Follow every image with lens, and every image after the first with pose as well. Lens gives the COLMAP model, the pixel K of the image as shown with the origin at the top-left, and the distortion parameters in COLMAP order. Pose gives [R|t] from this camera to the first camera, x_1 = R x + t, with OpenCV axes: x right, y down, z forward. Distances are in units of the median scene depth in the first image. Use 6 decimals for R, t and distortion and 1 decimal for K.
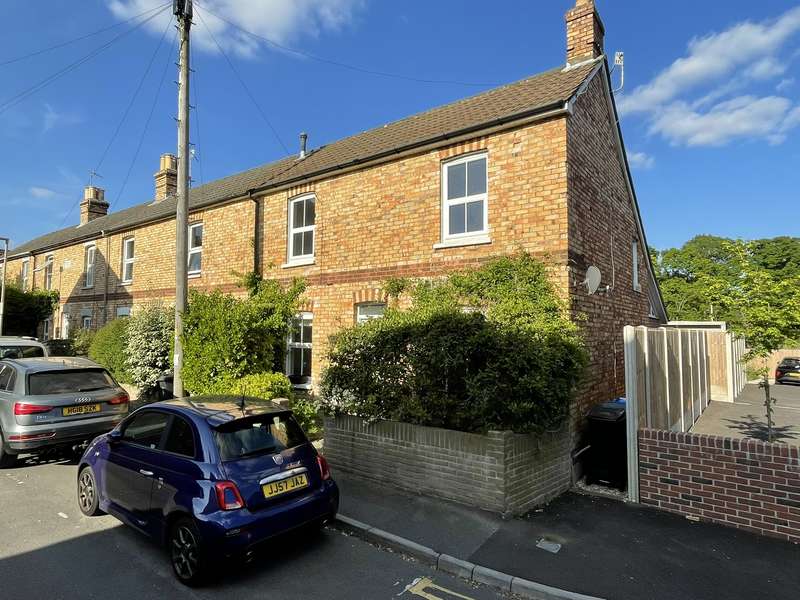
lens RADIAL K [[460.9, 0, 398.2], [0, 460.9, 299.4], [0, 0, 1]] dist [-0.000224, -0.000931]
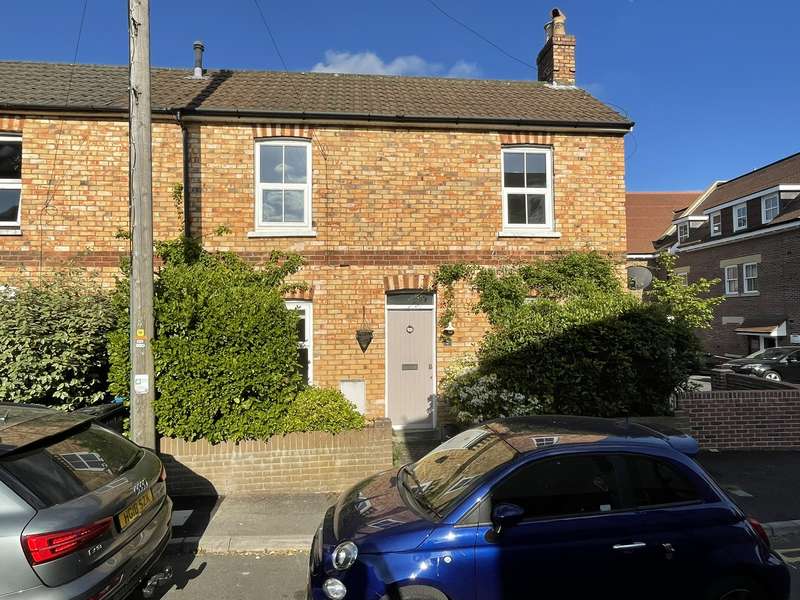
lens RADIAL K [[460.9, 0, 399.6], [0, 460.9, 301.5], [0, 0, 1]] dist [-0.000224, -0.000931]
pose [[0.743284, 0.004980, 0.668957, -0.690736], [-0.030502, 0.999185, 0.026452, 0.005794], [-0.668280, -0.040066, 0.742830, 0.408931]]
